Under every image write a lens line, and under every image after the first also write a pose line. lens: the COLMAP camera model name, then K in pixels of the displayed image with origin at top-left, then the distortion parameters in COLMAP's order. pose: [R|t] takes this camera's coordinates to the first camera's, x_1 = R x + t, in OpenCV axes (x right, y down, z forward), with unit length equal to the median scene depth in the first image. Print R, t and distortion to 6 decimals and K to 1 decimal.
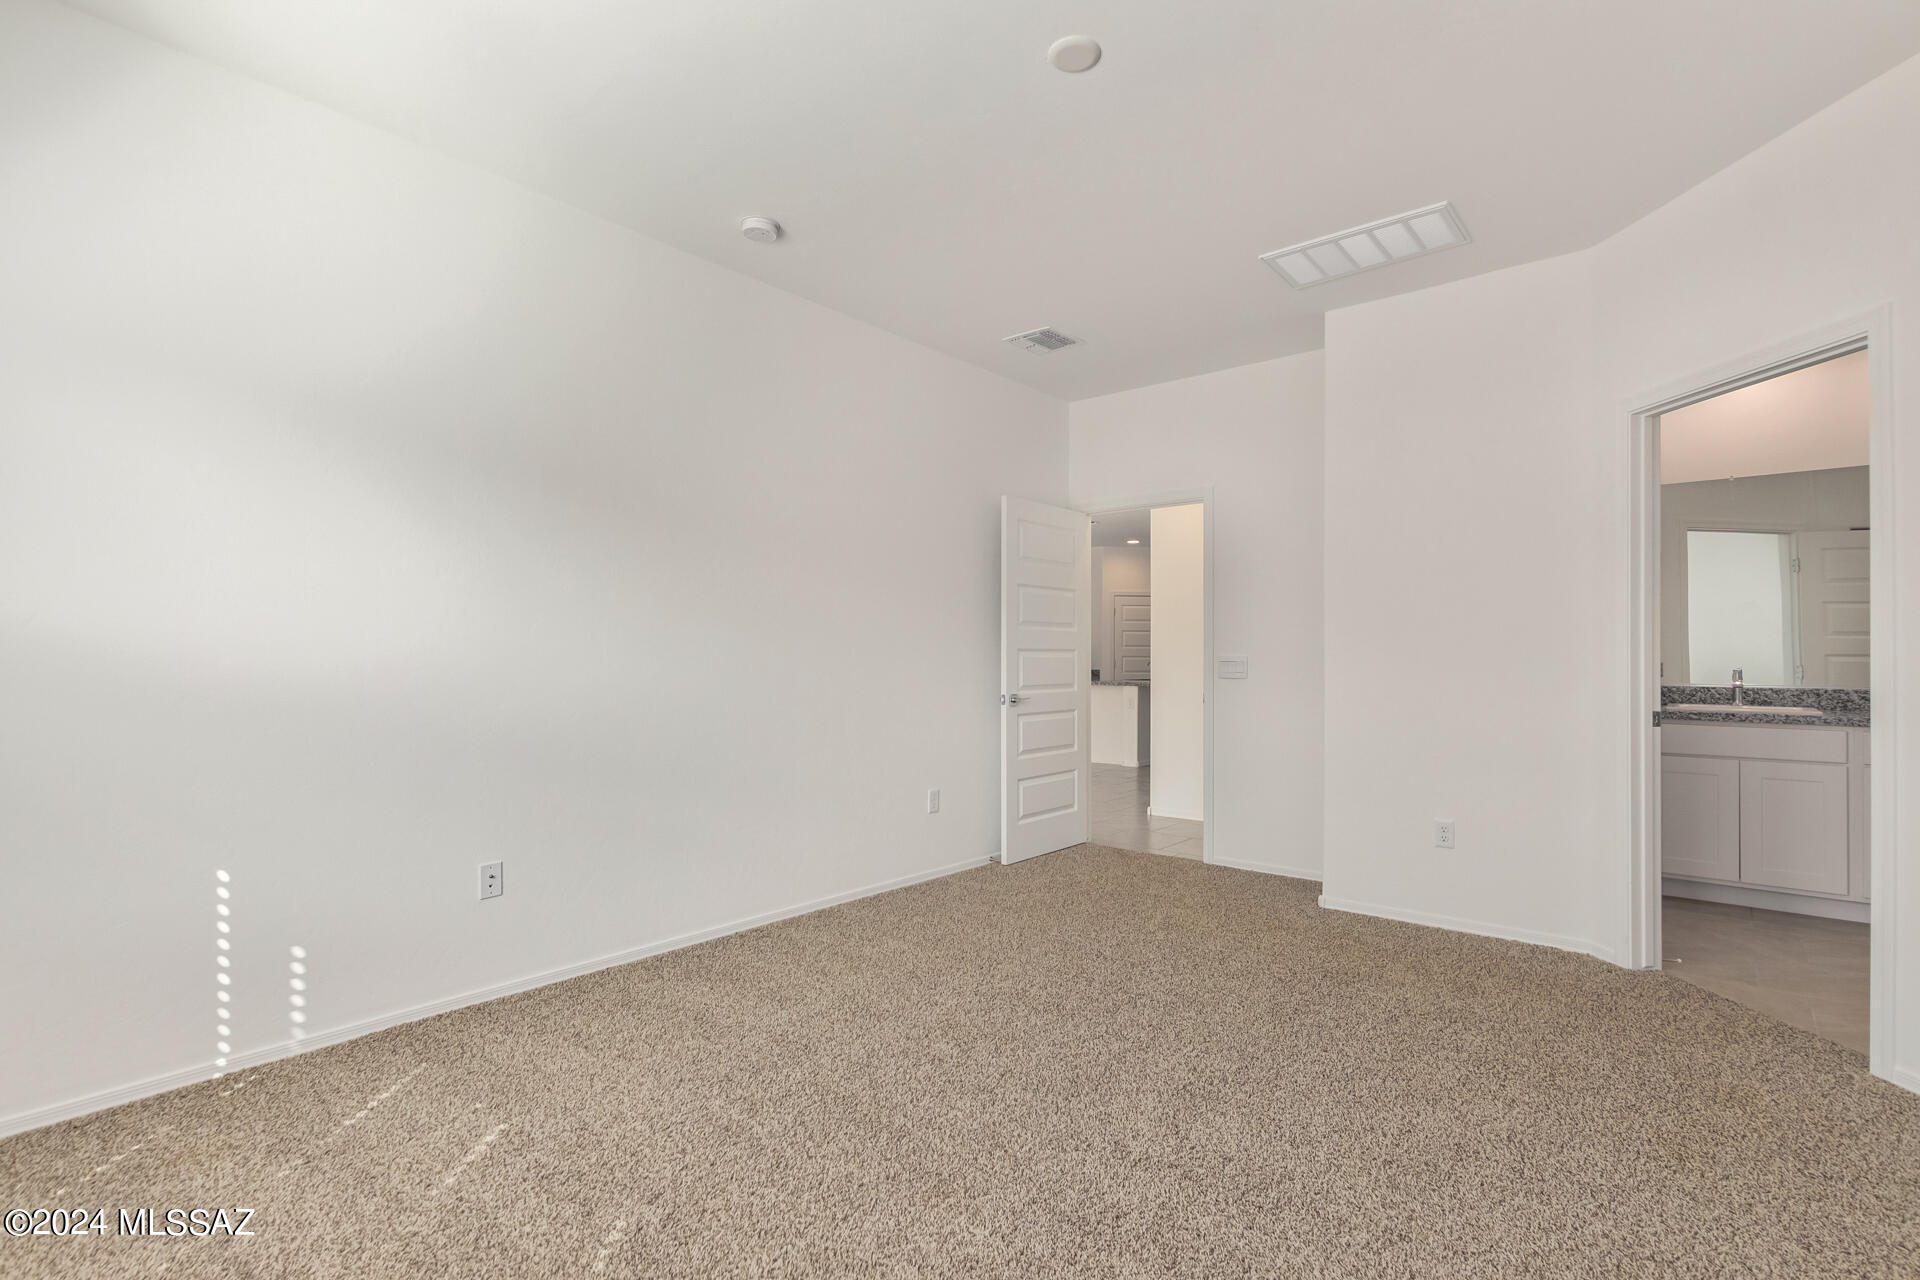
lens RADIAL K [[887.9, 0, 962.4], [0, 887.9, 644.1], [0, 0, 1]] dist [0.009152, 0.000530]
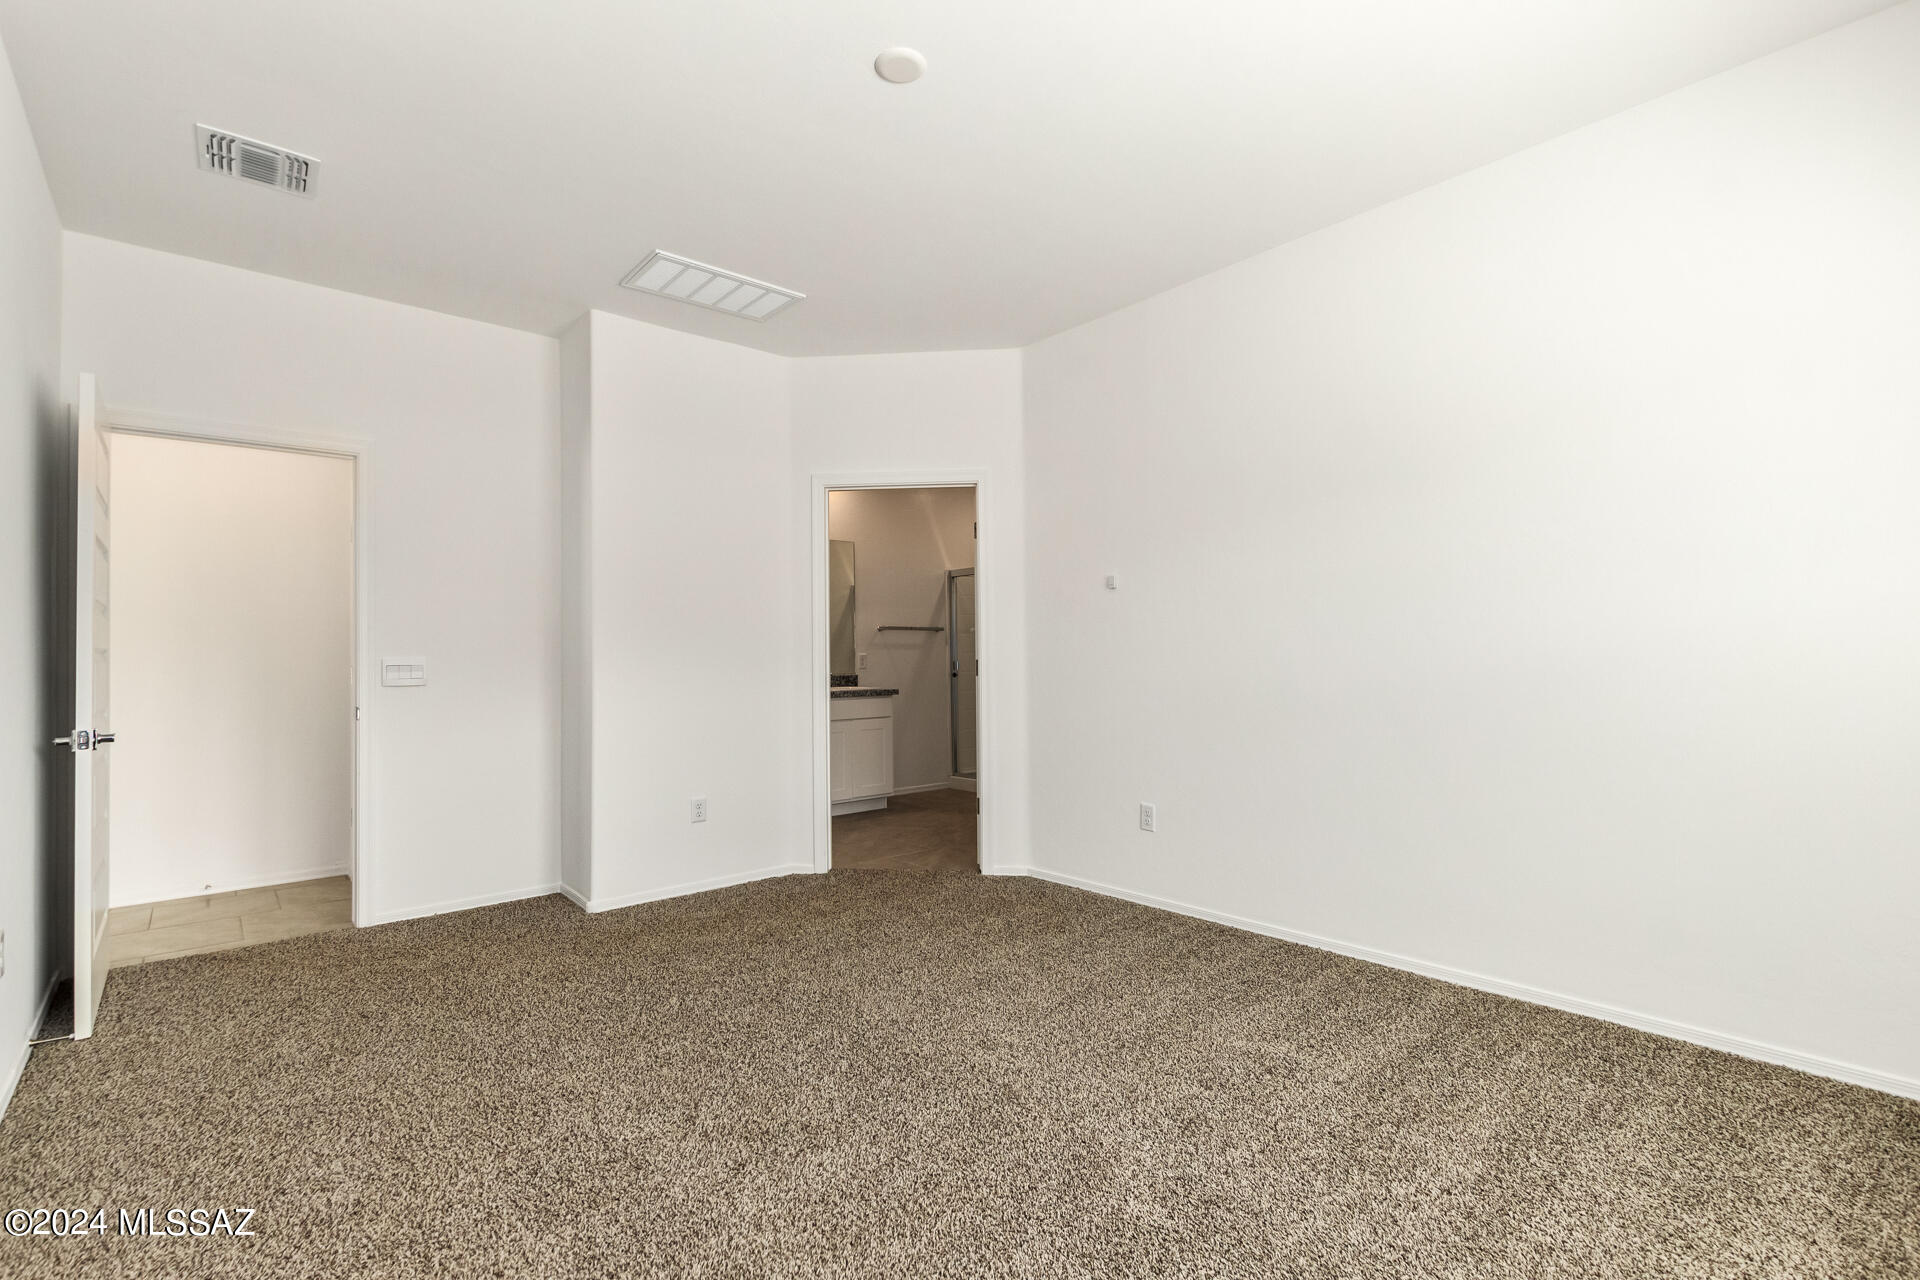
lens RADIAL K [[887.9, 0, 957.8], [0, 887.9, 644.8], [0, 0, 1]] dist [0.009152, 0.000530]
pose [[0.149019, 0.007970, 0.988802, -0.638251], [-0.001778, 0.999968, -0.007792, 0.007477], [-0.988833, -0.000597, 0.149028, 0.568811]]
